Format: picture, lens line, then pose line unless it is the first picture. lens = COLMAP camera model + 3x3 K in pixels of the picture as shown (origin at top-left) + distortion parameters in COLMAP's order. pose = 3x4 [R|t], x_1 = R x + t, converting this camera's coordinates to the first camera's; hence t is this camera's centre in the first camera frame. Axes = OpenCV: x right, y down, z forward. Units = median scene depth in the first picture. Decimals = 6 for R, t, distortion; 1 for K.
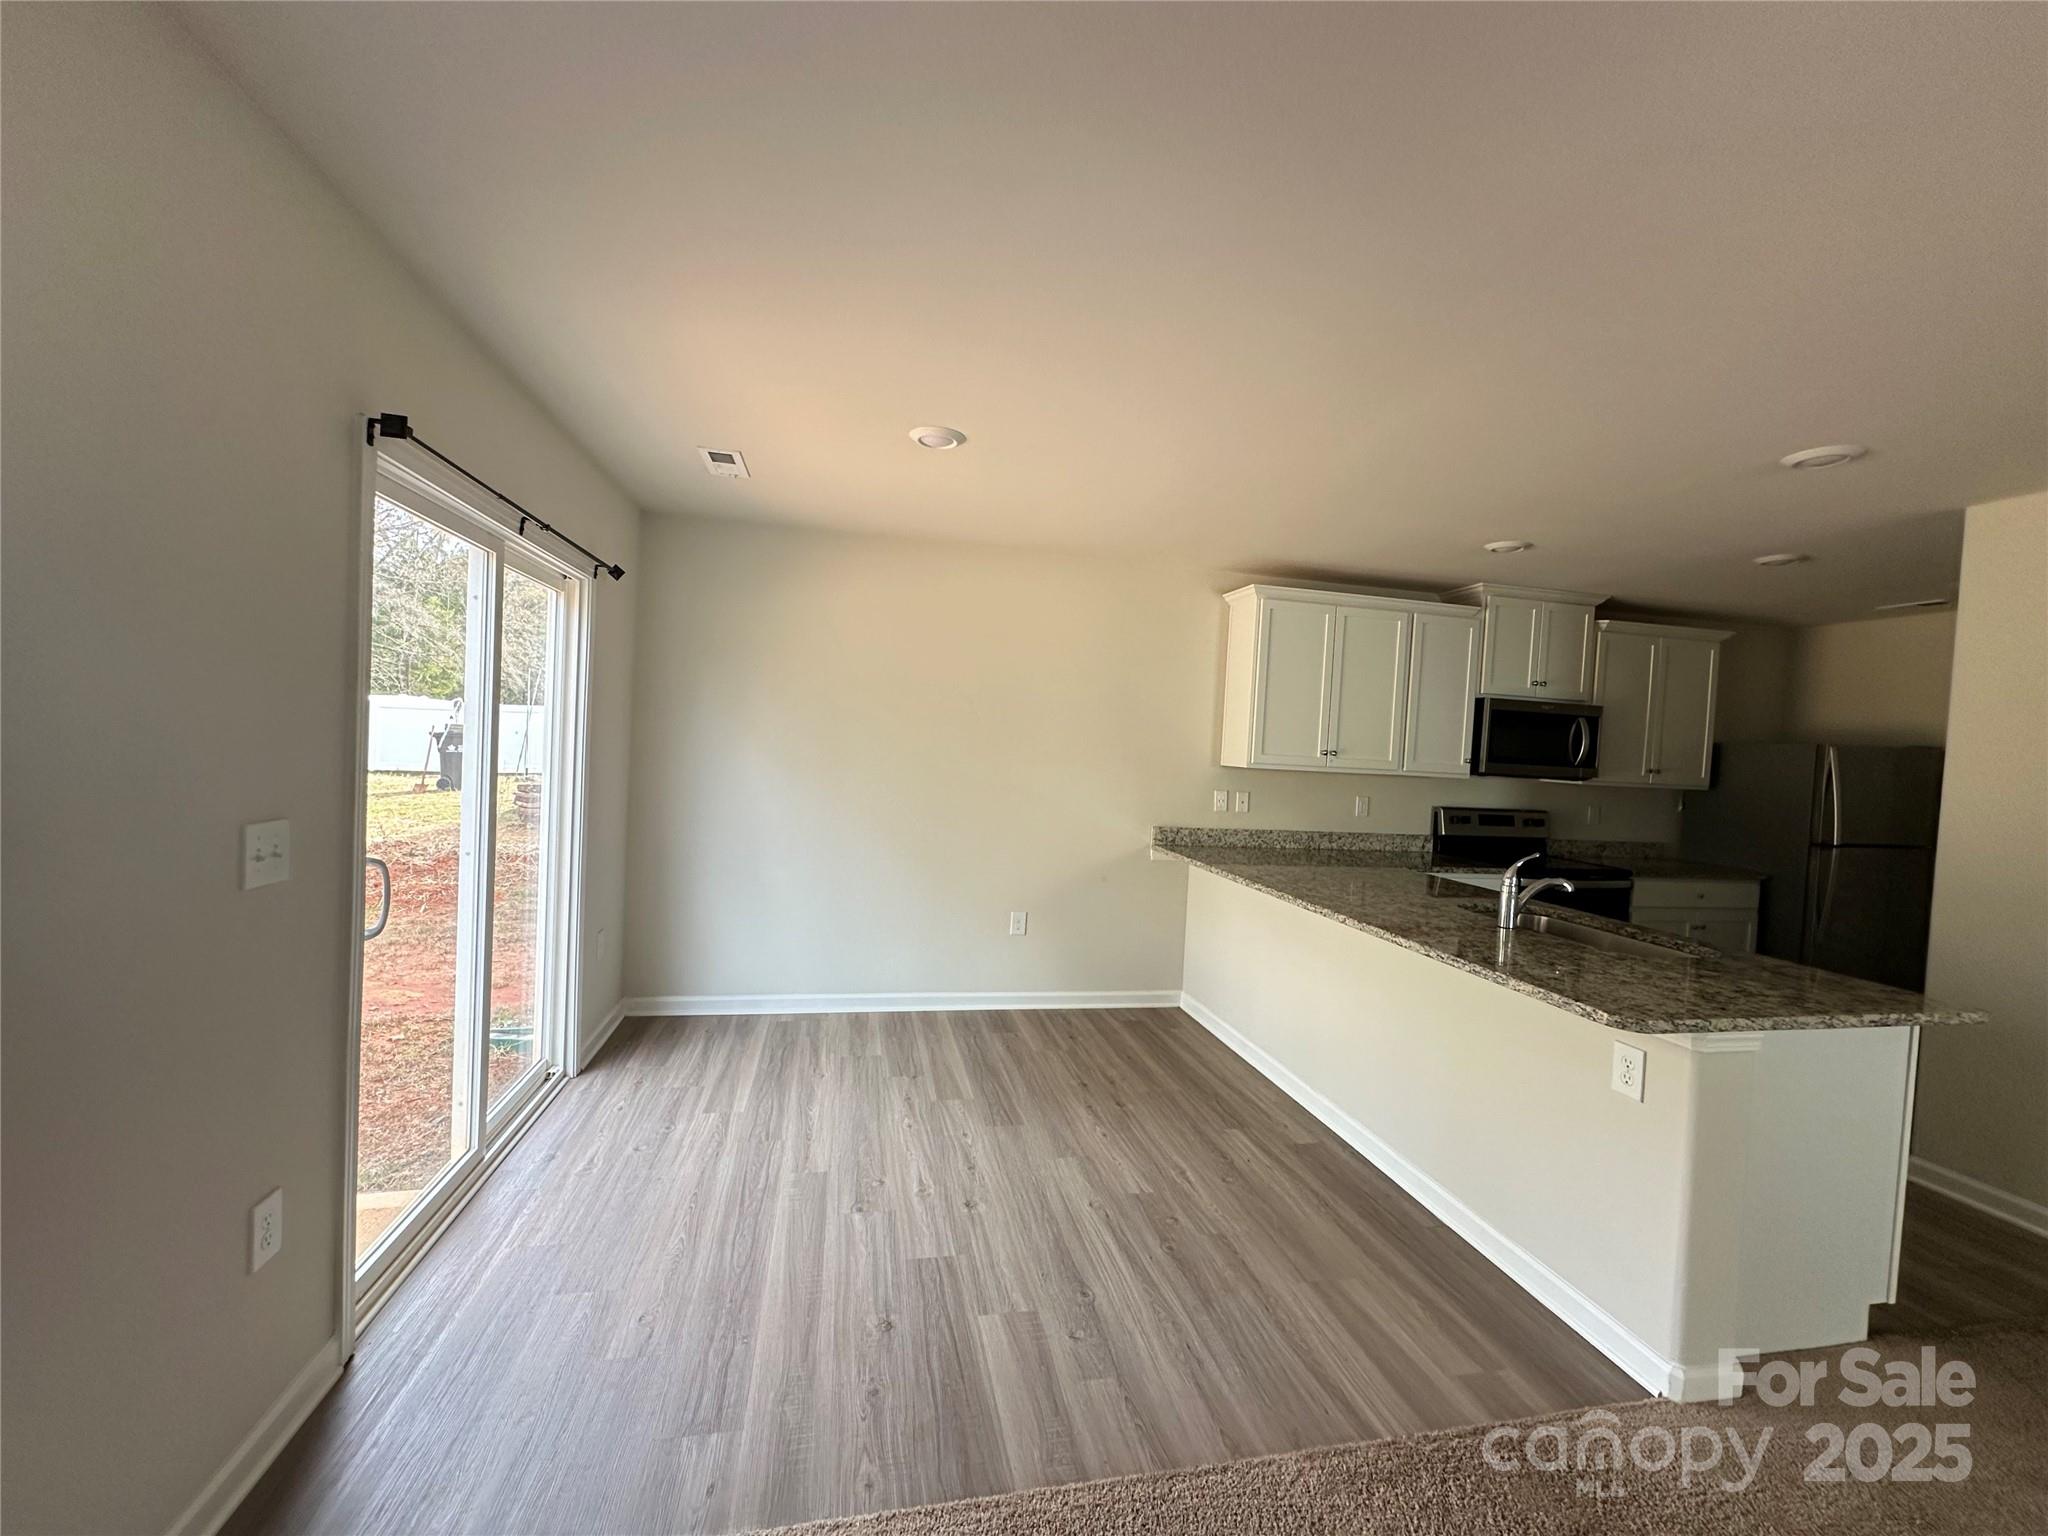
lens RADIAL K [[814.1, 0, 1024.0], [0, 814.1, 768.0], [0, 0, 1]] dist [-0.001633, -0.000153]
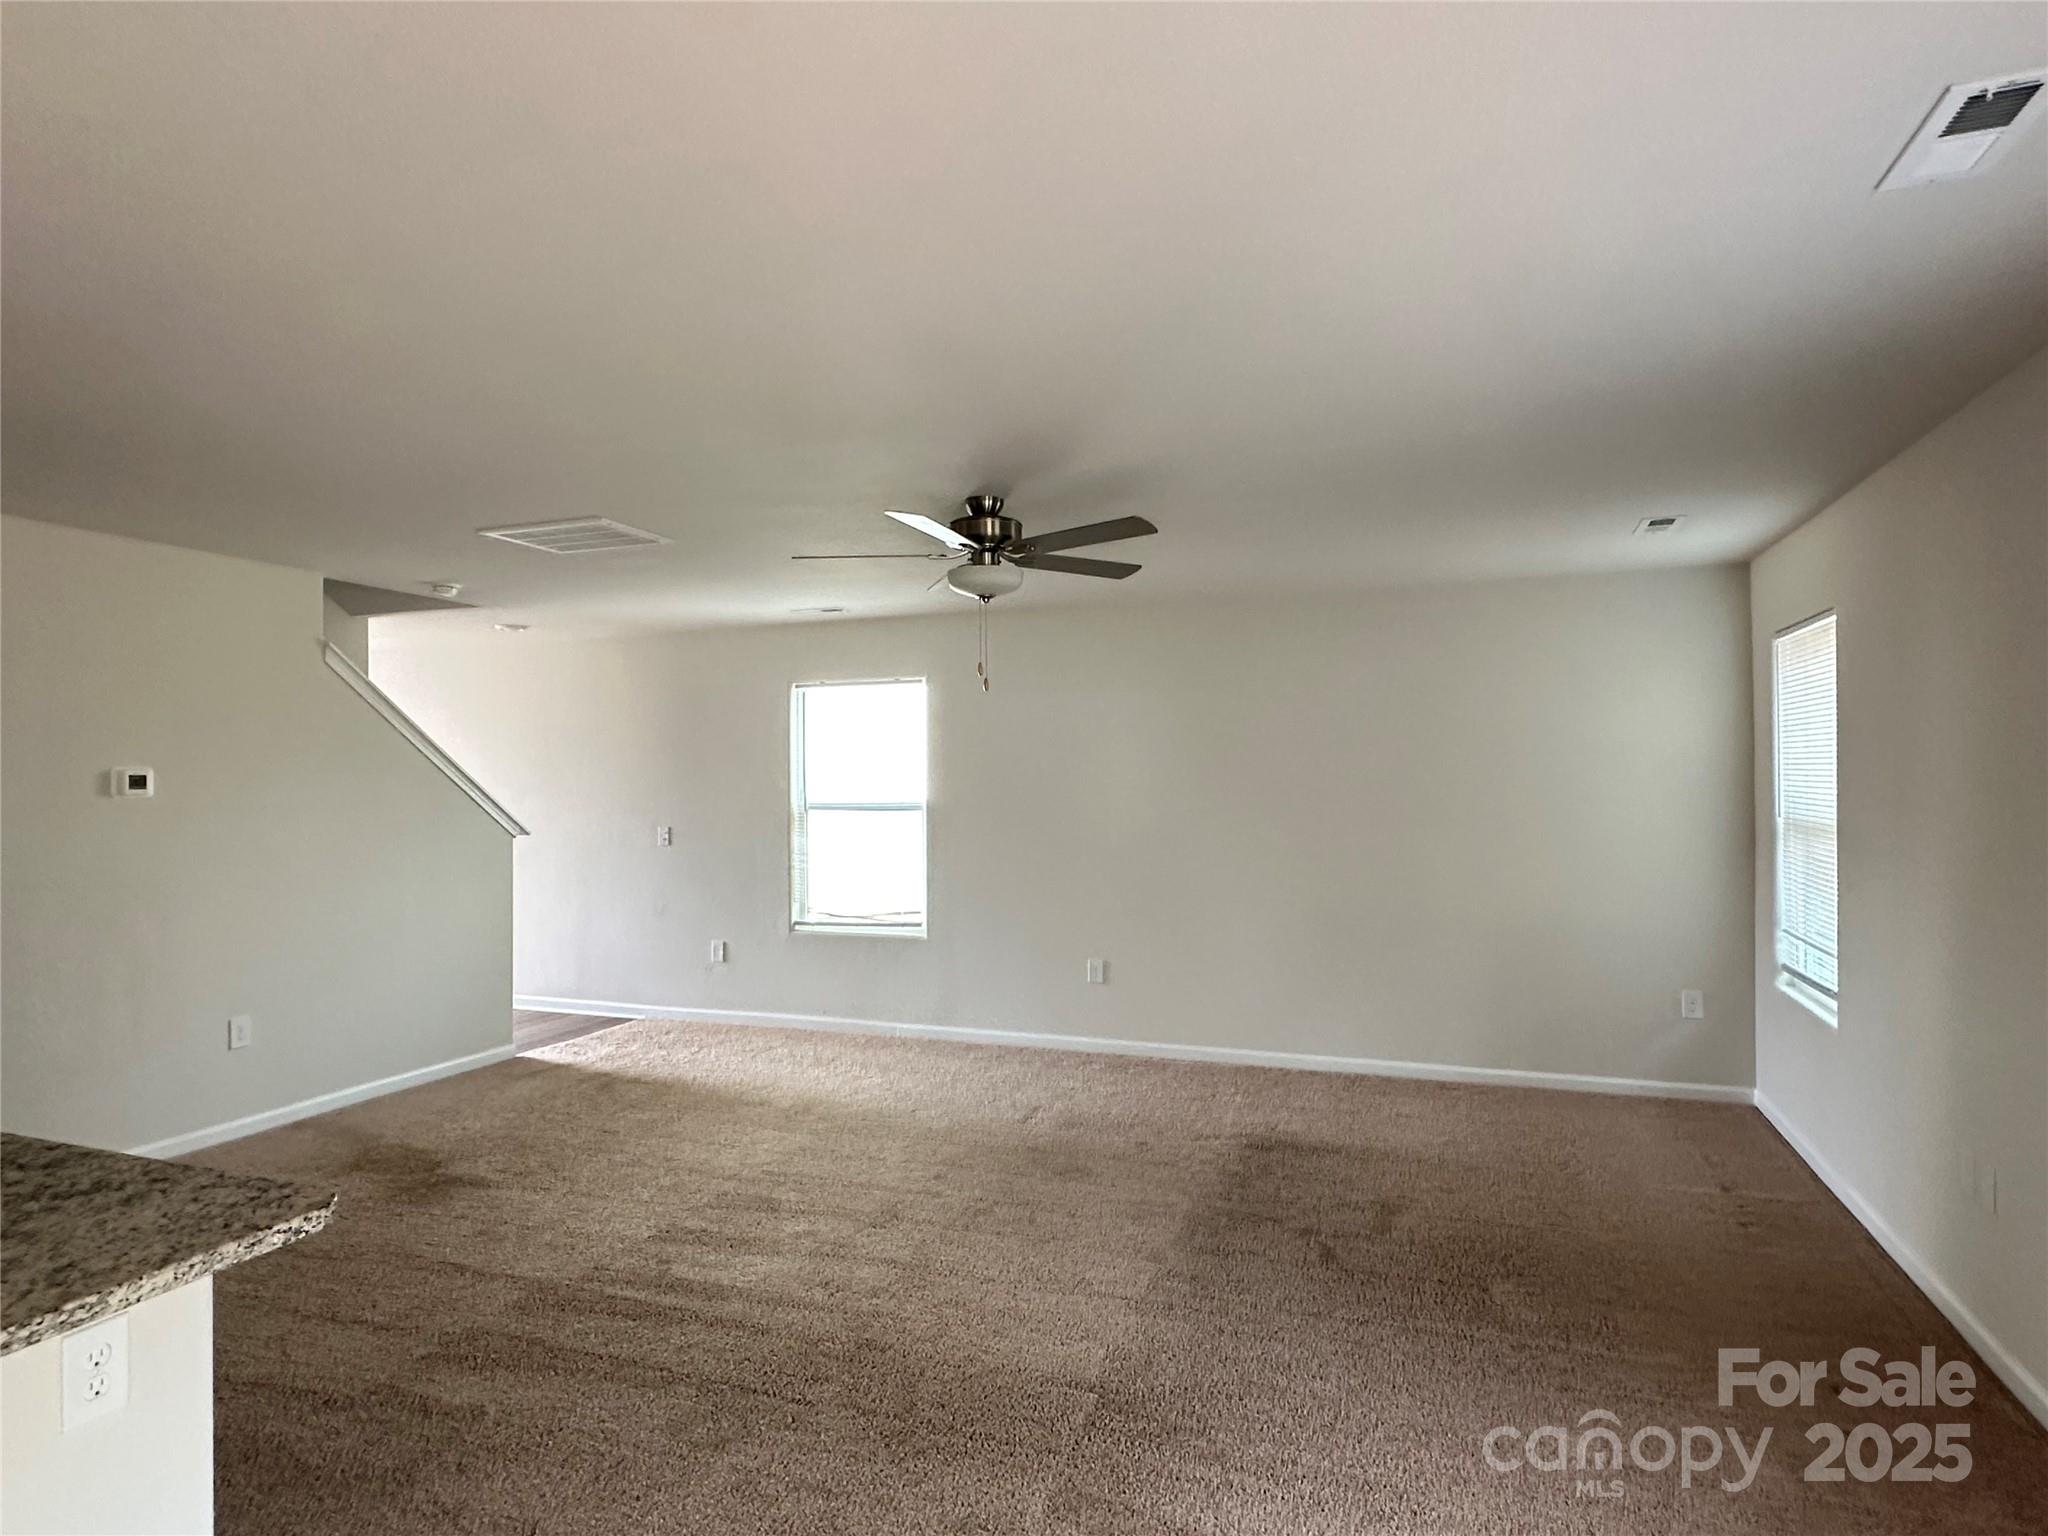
lens RADIAL K [[1153.1, 0, 1024.0], [0, 1153.1, 768.0], [0, 0, 1]] dist [-0.001844, -0.000550]
pose [[-0.838762, -0.039123, 0.543091, -0.074946], [-0.020009, 0.998956, 0.041060, -0.031196], [-0.544131, 0.023573, -0.838669, 0.559812]]
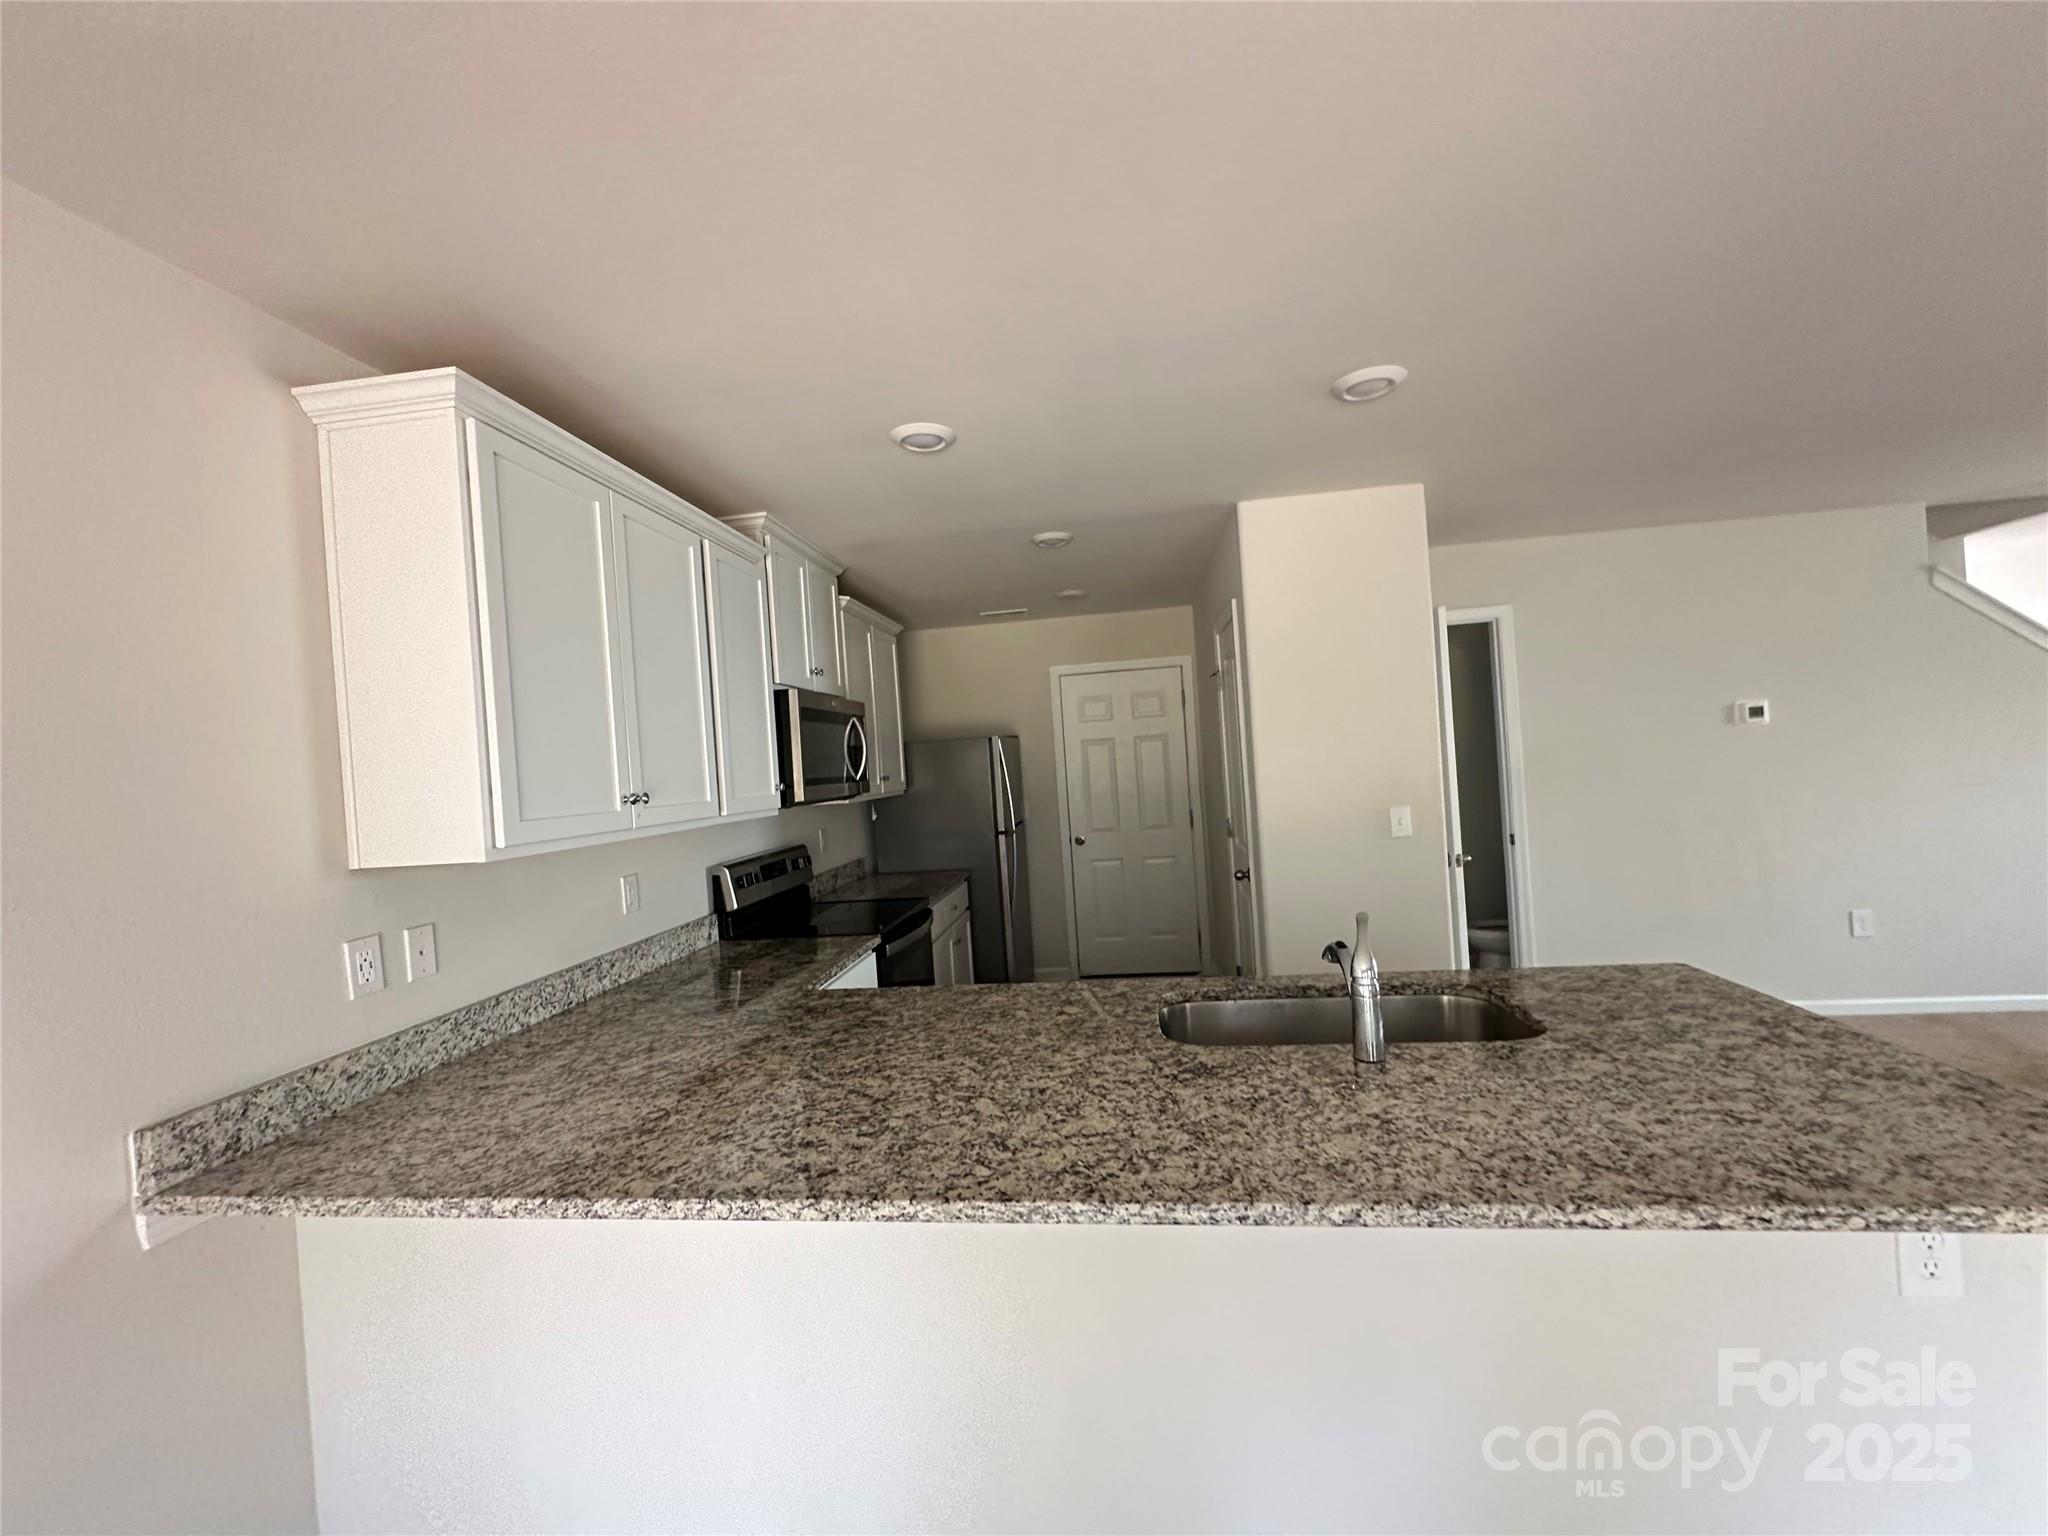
lens RADIAL K [[814.1, 0, 1024.0], [0, 814.1, 768.0], [0, 0, 1]] dist [-0.001633, -0.000153]
pose [[0.328619, -0.079158, 0.941139, 0.004864], [0.112020, 0.992714, 0.044382, -0.030366], [-0.937796, 0.090841, 0.335092, 0.595994]]
